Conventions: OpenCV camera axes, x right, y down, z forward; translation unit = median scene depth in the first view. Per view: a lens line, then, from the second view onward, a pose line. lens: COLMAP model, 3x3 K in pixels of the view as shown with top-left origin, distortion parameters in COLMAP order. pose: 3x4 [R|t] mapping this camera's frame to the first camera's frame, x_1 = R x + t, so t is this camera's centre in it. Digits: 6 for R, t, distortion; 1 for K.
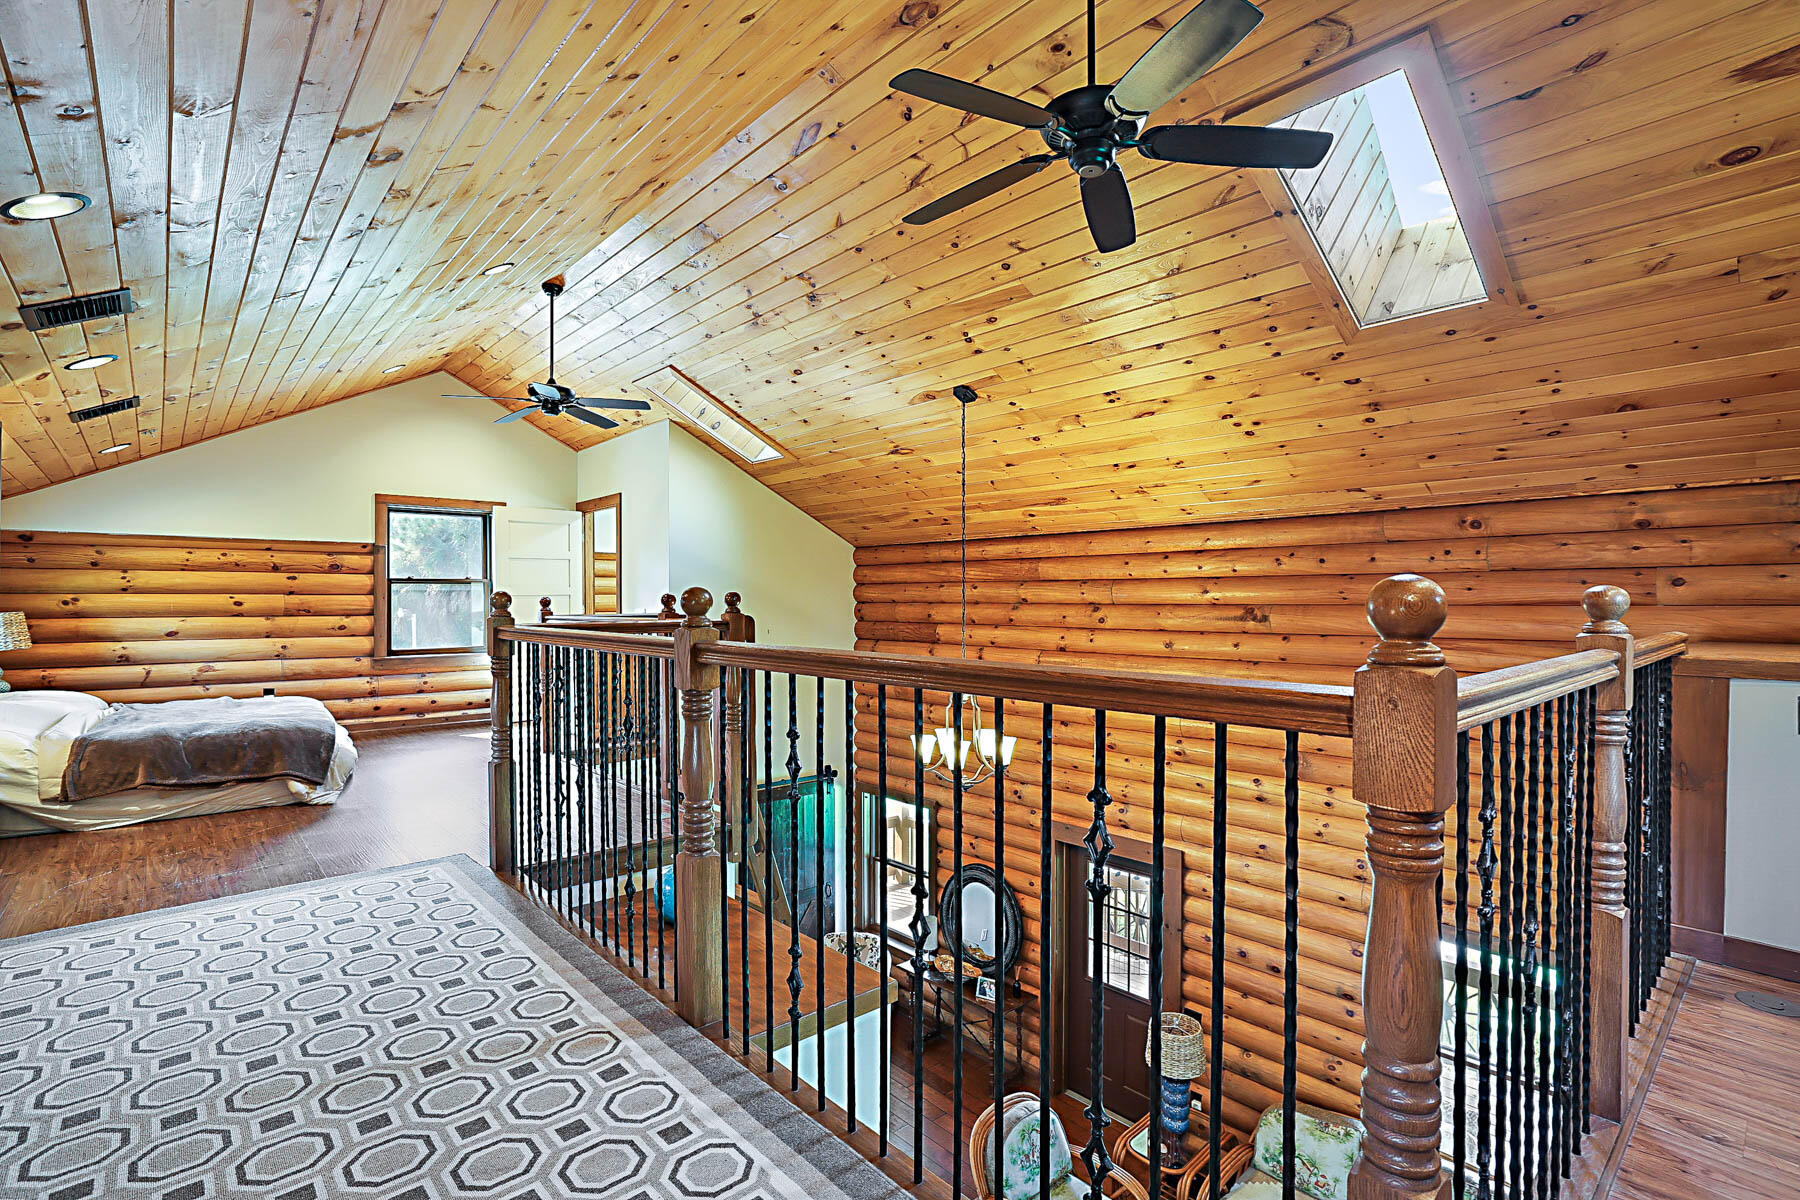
lens RADIAL K [[846.5, 0, 900.0], [0, 846.5, 600.0], [0, 0, 1]] dist [-0.049328, 0.027101]
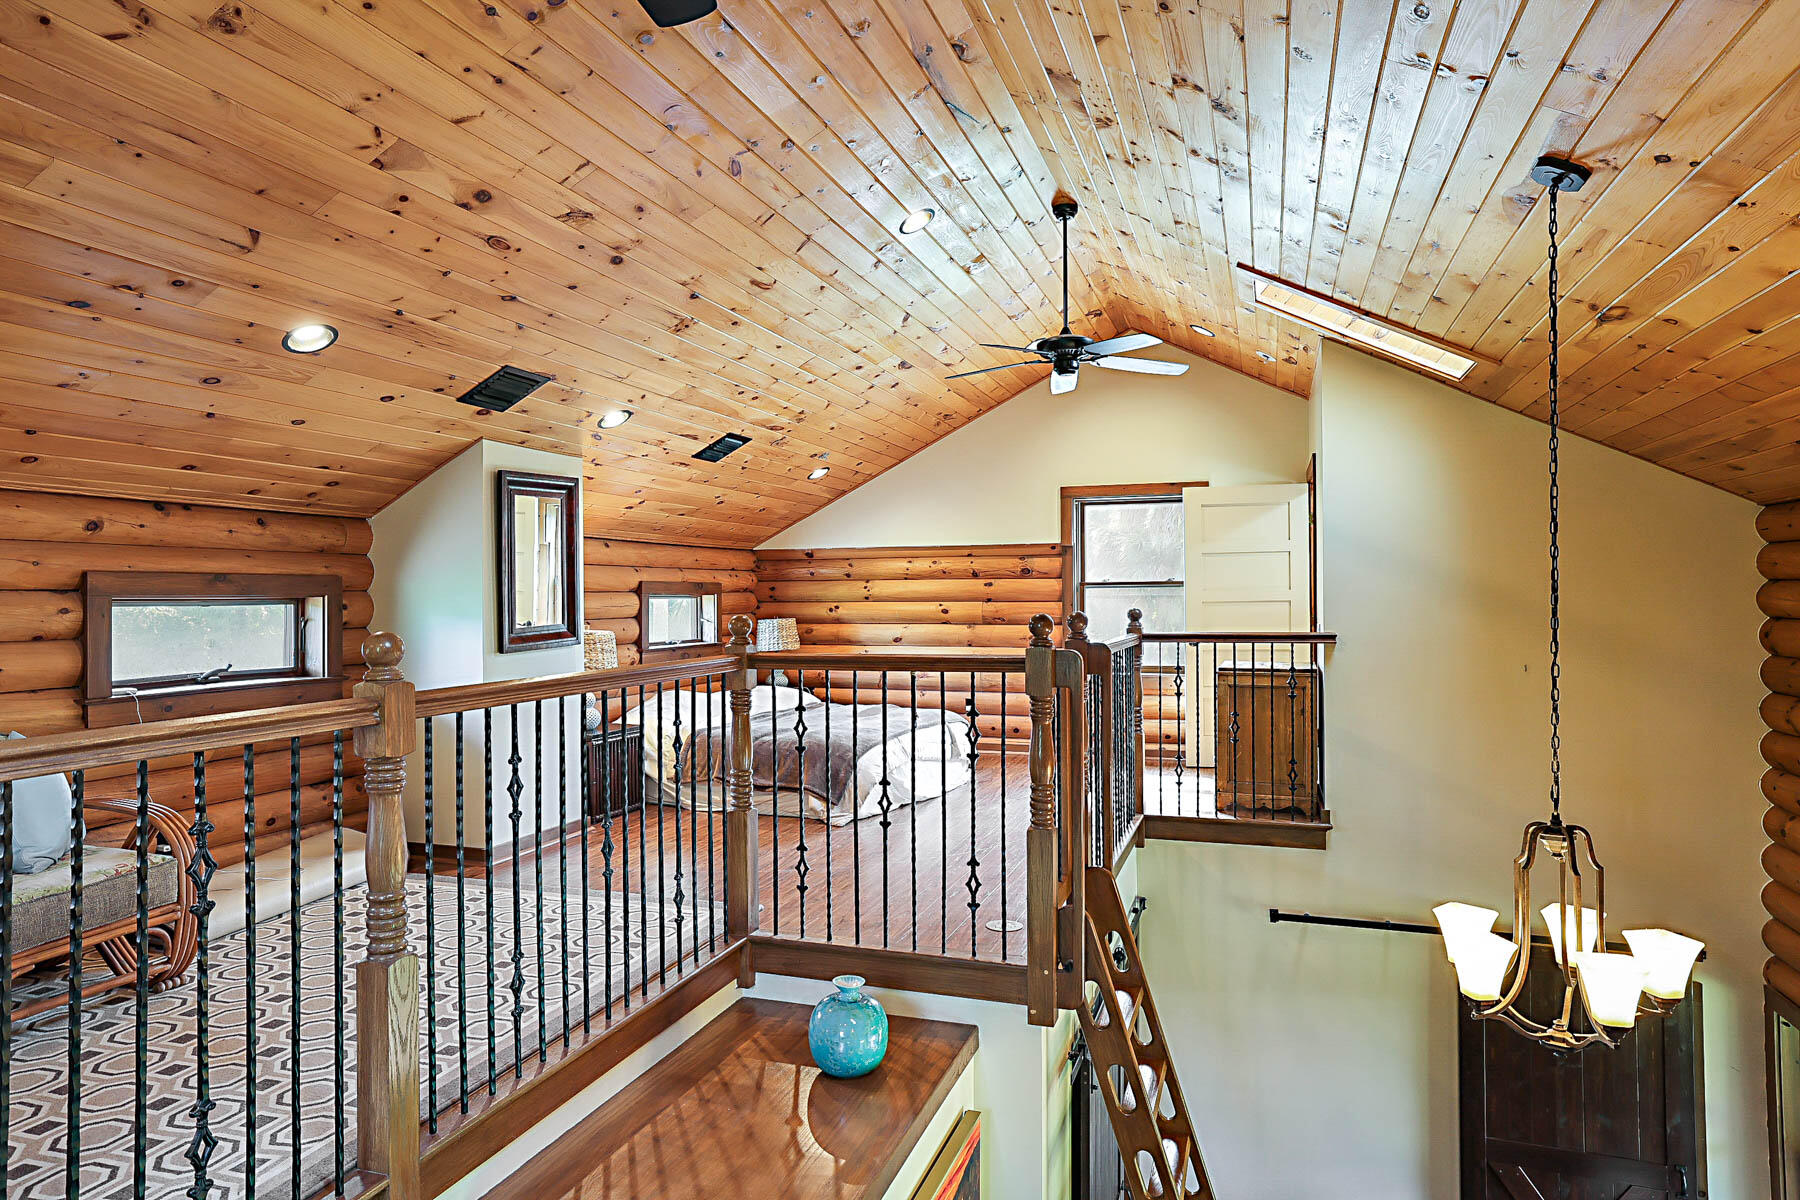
lens RADIAL K [[1073.8, 0, 892.0], [0, 1073.8, 590.1], [0, 0, 1]] dist [-0.026262, 0.037217]
pose [[0.491066, -0.005831, -0.871103, 0.325914], [0.005958, 0.999977, -0.003335, -0.018988], [0.871102, -0.003552, 0.491090, 0.340908]]
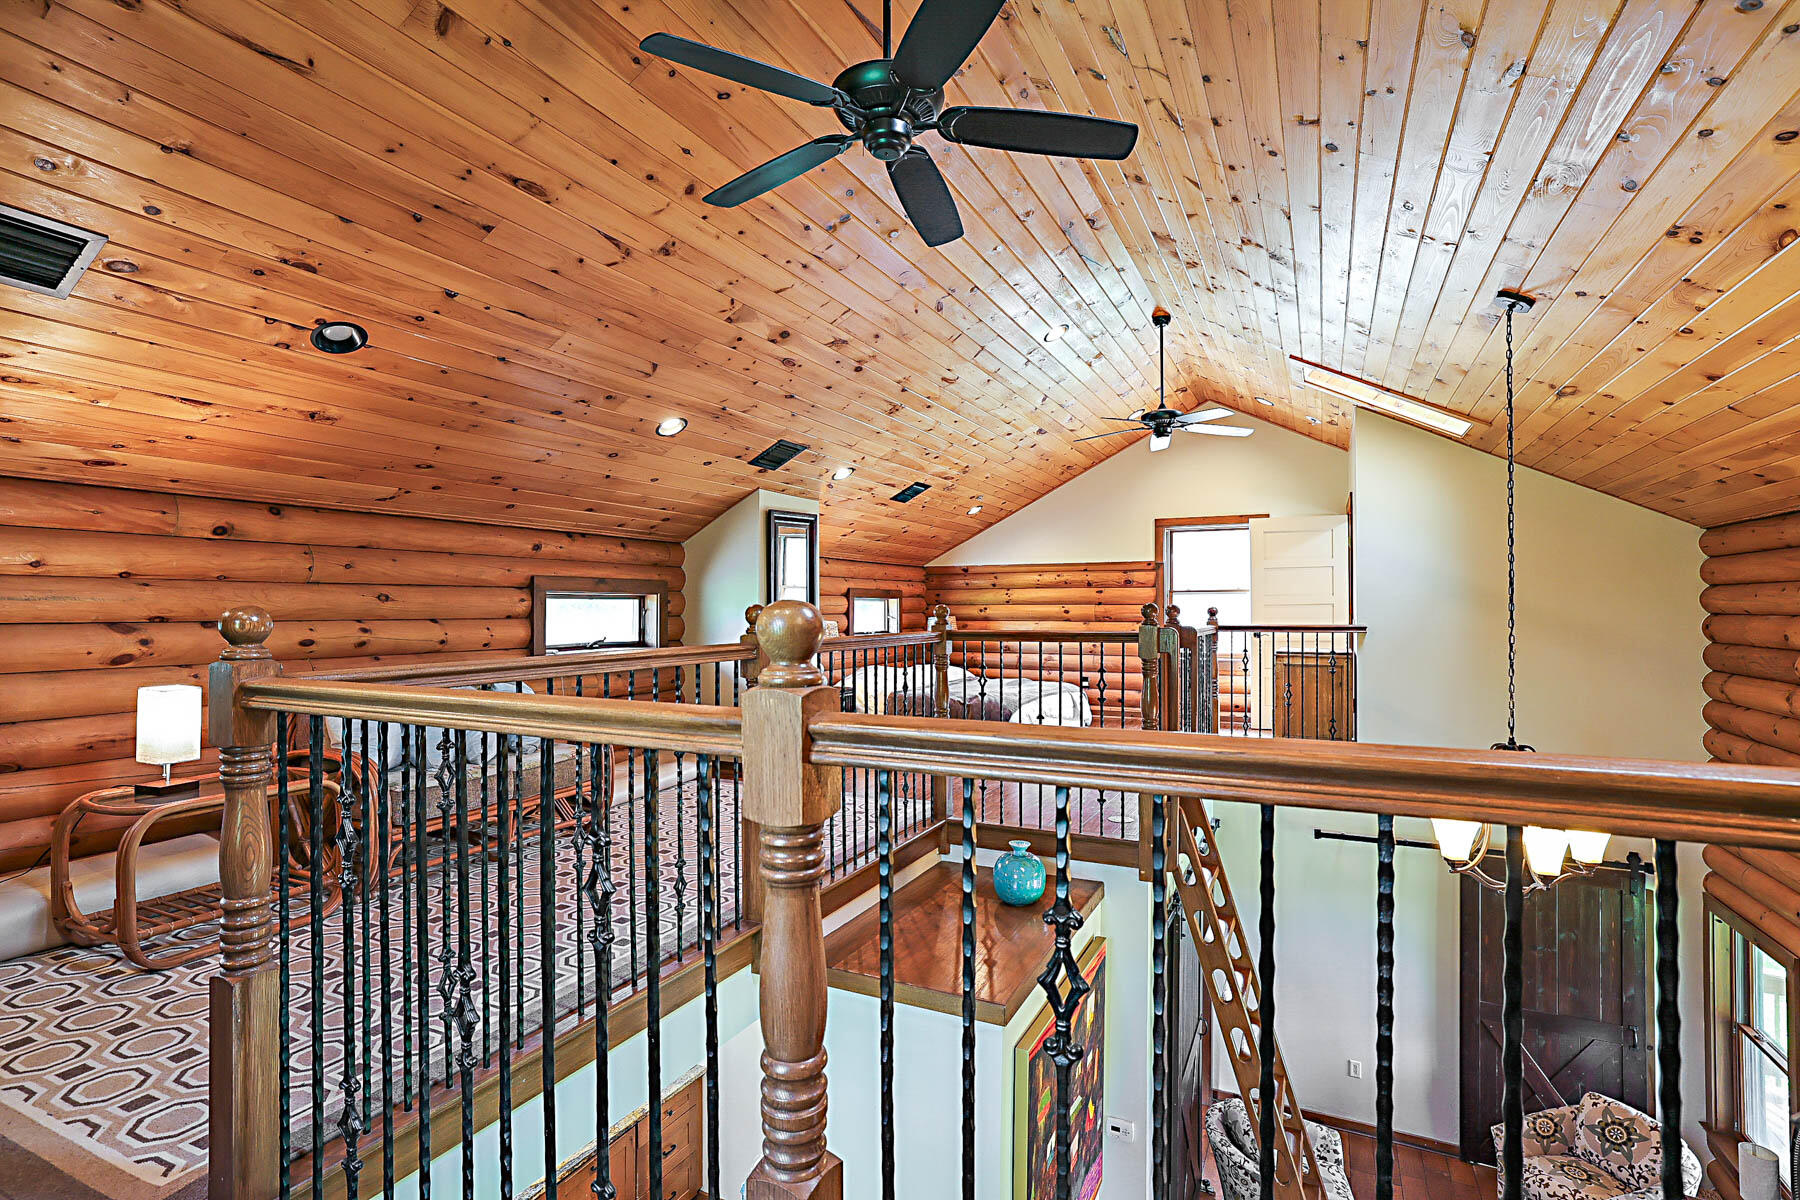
lens RADIAL K [[846.5, 0, 900.0], [0, 846.5, 600.0], [0, 0, 1]] dist [-0.049328, 0.027101]
pose [[0.375018, -0.007611, -0.926986, 0.408991], [0.001360, 0.999970, -0.007660, -0.005058], [0.927016, 0.001612, 0.375017, 0.258738]]
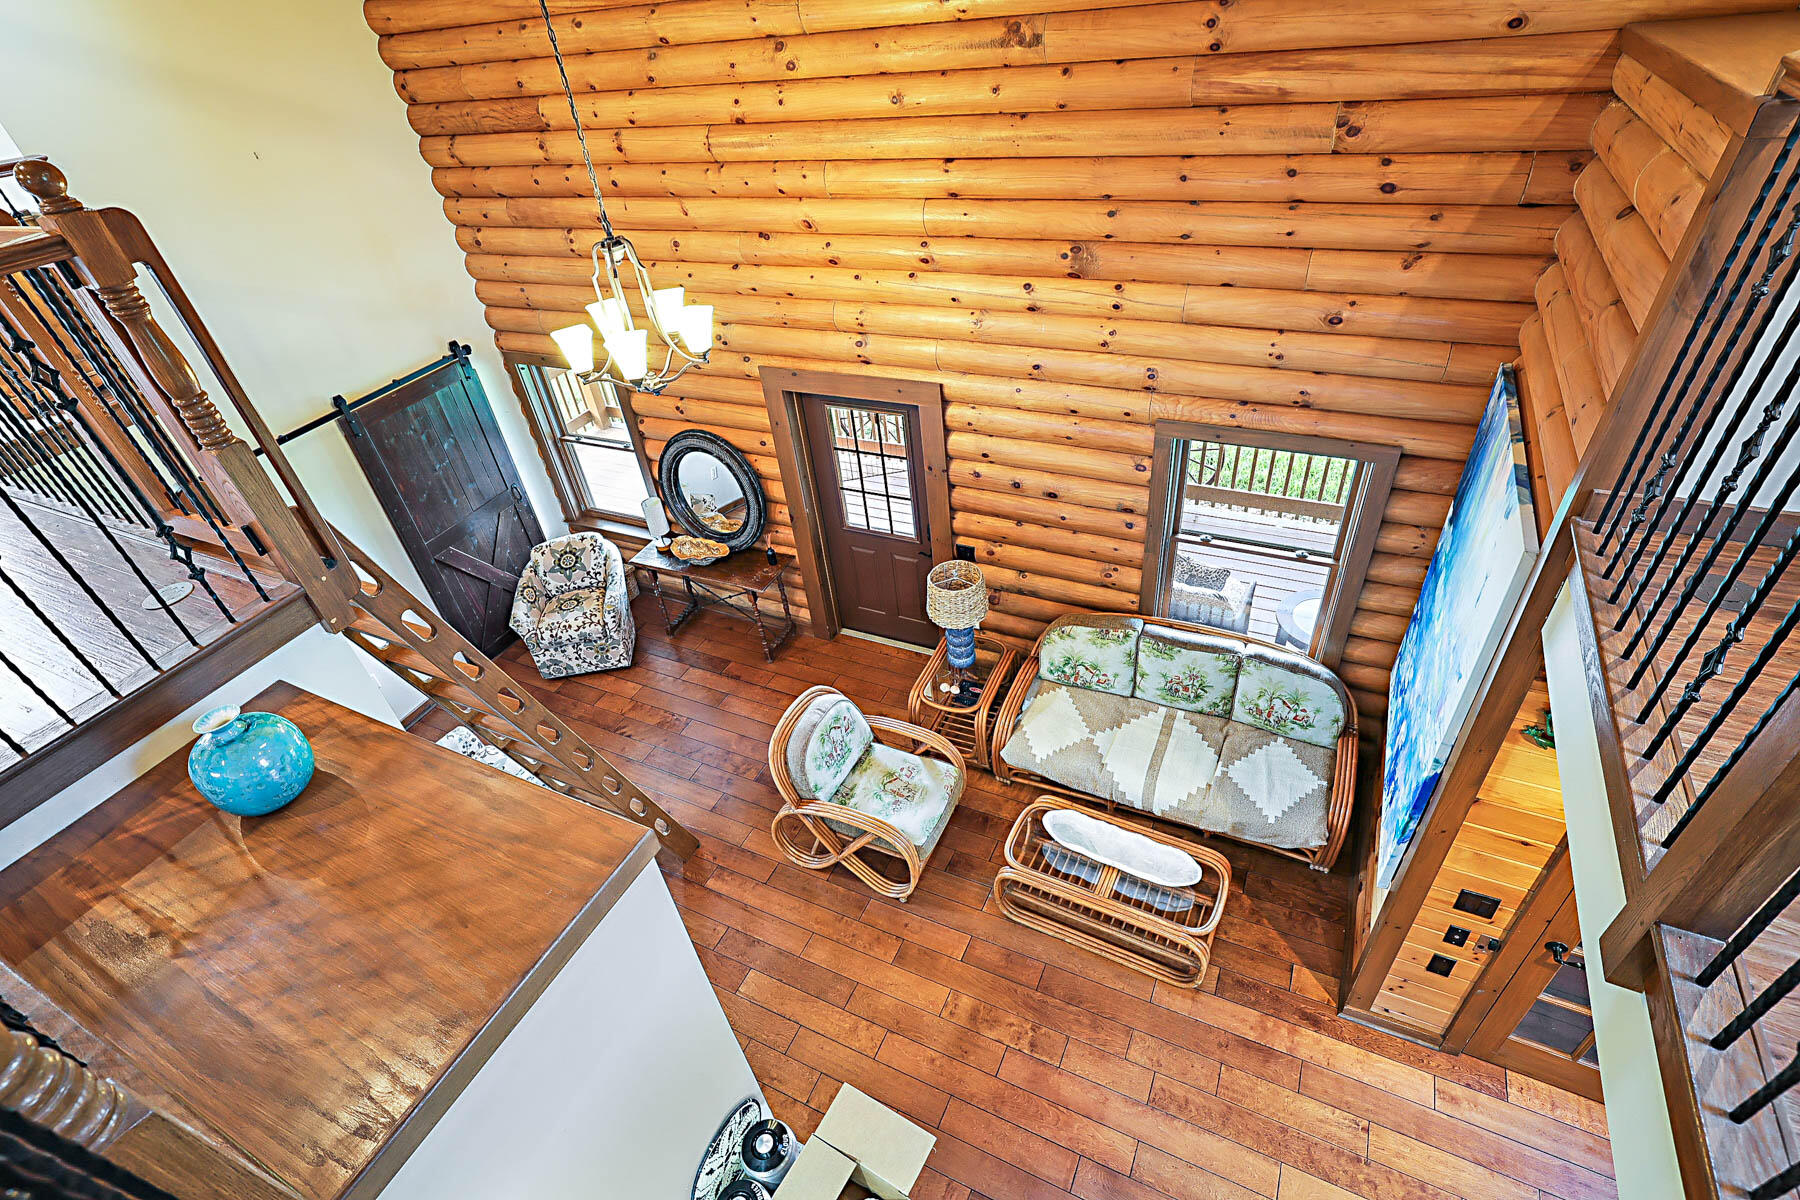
lens RADIAL K [[846.5, 0, 900.0], [0, 846.5, 600.0], [0, 0, 1]] dist [-0.049328, 0.027101]
pose [[0.921567, -0.302933, 0.242789, 0.035500], [0.098214, 0.786970, 0.609124, -0.034348], [-0.375591, -0.537503, 0.754998, 0.261262]]
